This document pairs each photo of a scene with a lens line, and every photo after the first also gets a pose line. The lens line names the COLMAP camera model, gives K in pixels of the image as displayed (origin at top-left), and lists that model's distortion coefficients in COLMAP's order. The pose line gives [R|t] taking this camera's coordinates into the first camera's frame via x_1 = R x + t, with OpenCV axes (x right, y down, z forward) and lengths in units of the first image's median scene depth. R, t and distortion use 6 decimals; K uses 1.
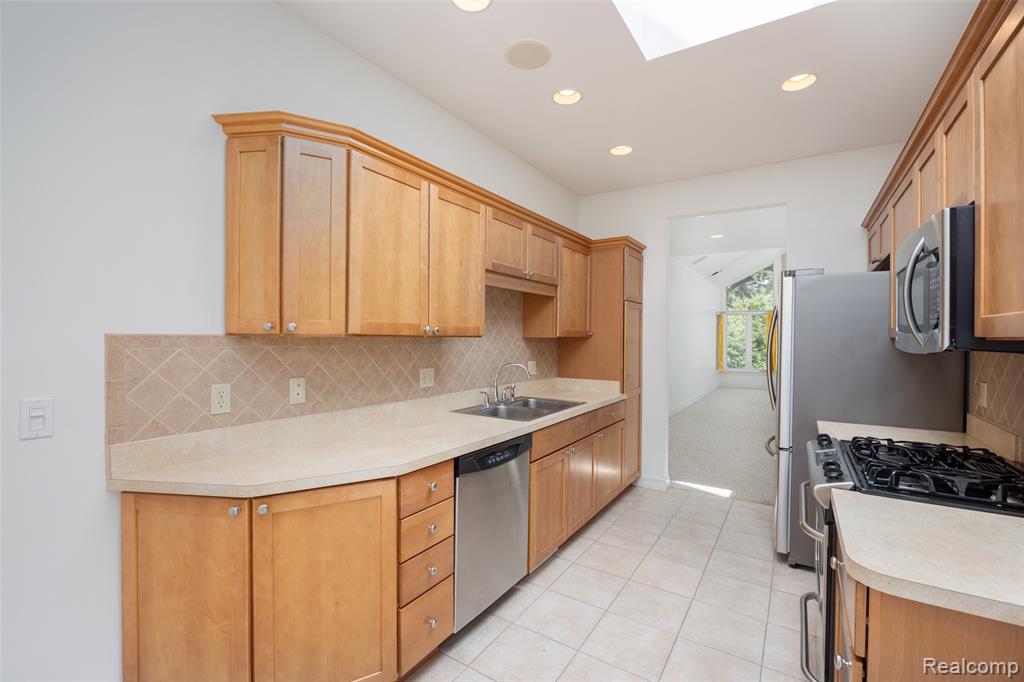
lens RADIAL K [[445.9, 0, 517.2], [0, 445.9, 338.5], [0, 0, 1]] dist [-0.002518, -0.000090]
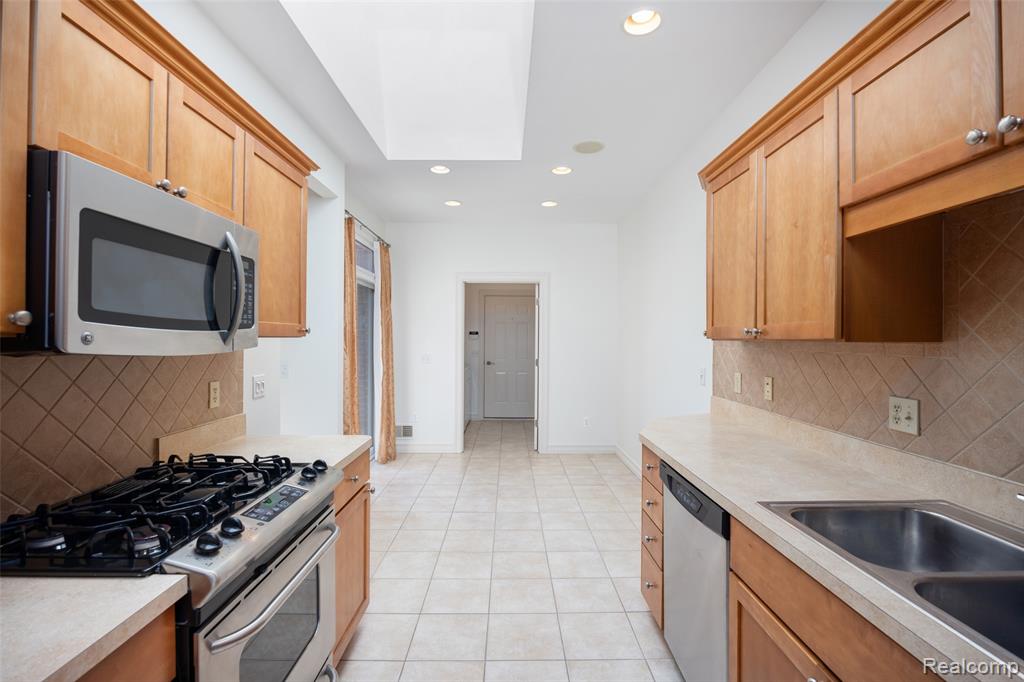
lens RADIAL K [[464.3, 0, 512.9], [0, 464.3, 339.1], [0, 0, 1]] dist [-0.018384, -0.000791]
pose [[-0.836958, -0.007955, -0.547209, 0.558591], [-0.008550, 0.999962, -0.001460, -0.002717], [0.547200, 0.003457, -0.836995, 1.300206]]
